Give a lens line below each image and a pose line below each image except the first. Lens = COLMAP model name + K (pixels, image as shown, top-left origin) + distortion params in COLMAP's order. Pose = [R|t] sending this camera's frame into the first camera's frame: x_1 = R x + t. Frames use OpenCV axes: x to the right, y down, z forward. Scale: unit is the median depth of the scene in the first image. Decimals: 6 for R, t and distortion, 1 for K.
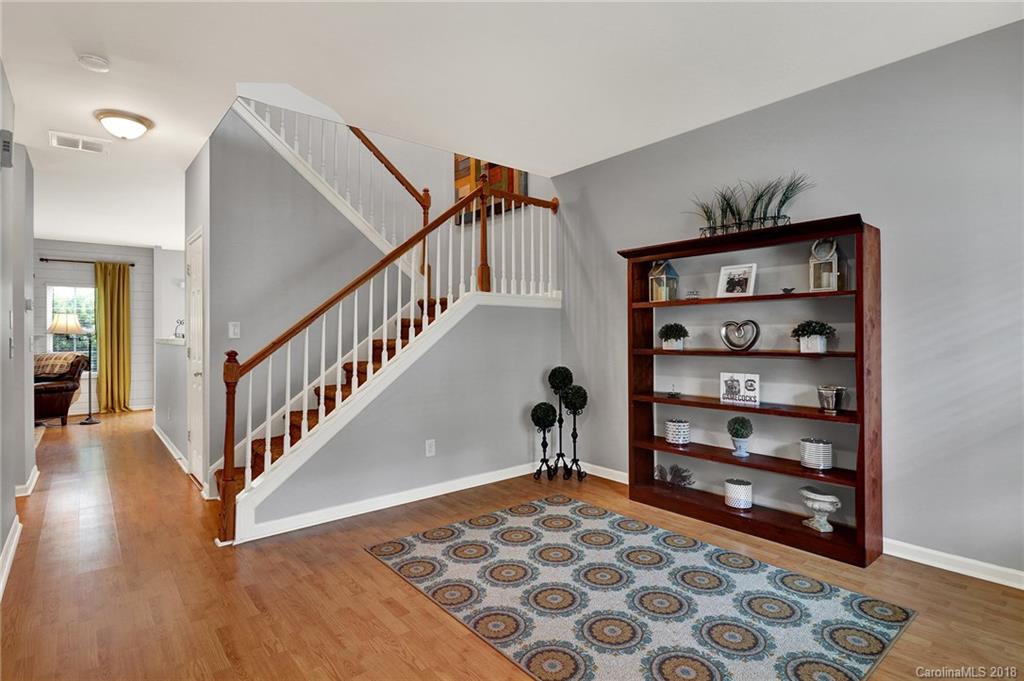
lens RADIAL K [[512.1, 0, 505.3], [0, 512.1, 338.3], [0, 0, 1]] dist [-0.009555, -0.002037]
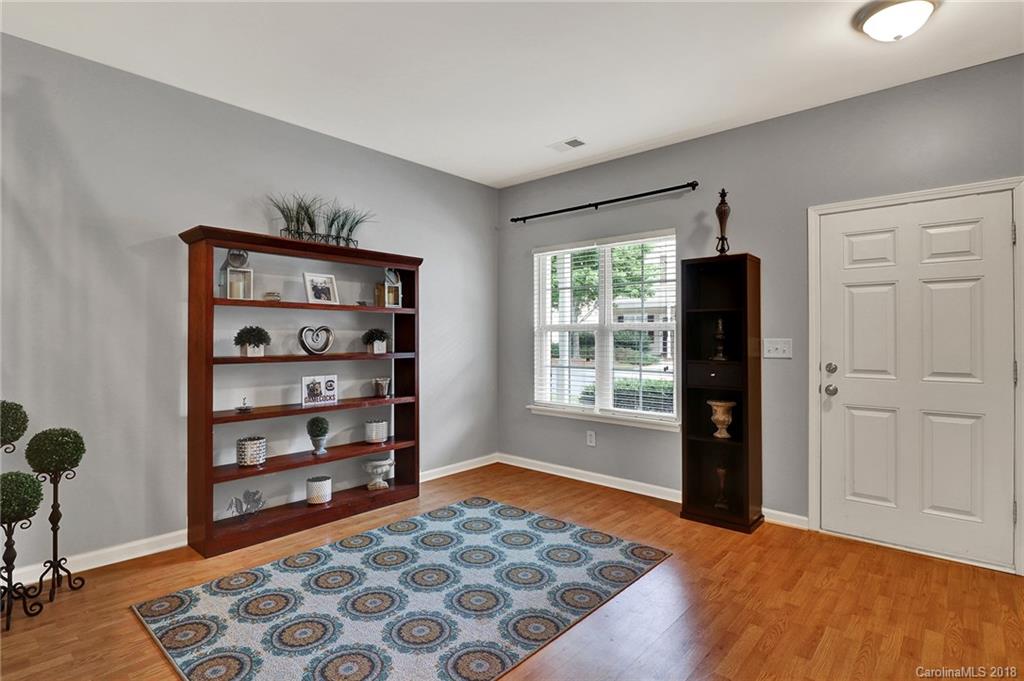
lens RADIAL K [[512.1, 0, 502.3], [0, 512.1, 337.9], [0, 0, 1]] dist [-0.009555, -0.002037]
pose [[-0.145028, 0.003283, 0.989422, -0.666974], [0.008459, 0.999962, -0.002079, -0.005128], [-0.989391, 0.008068, -0.145050, 0.800651]]
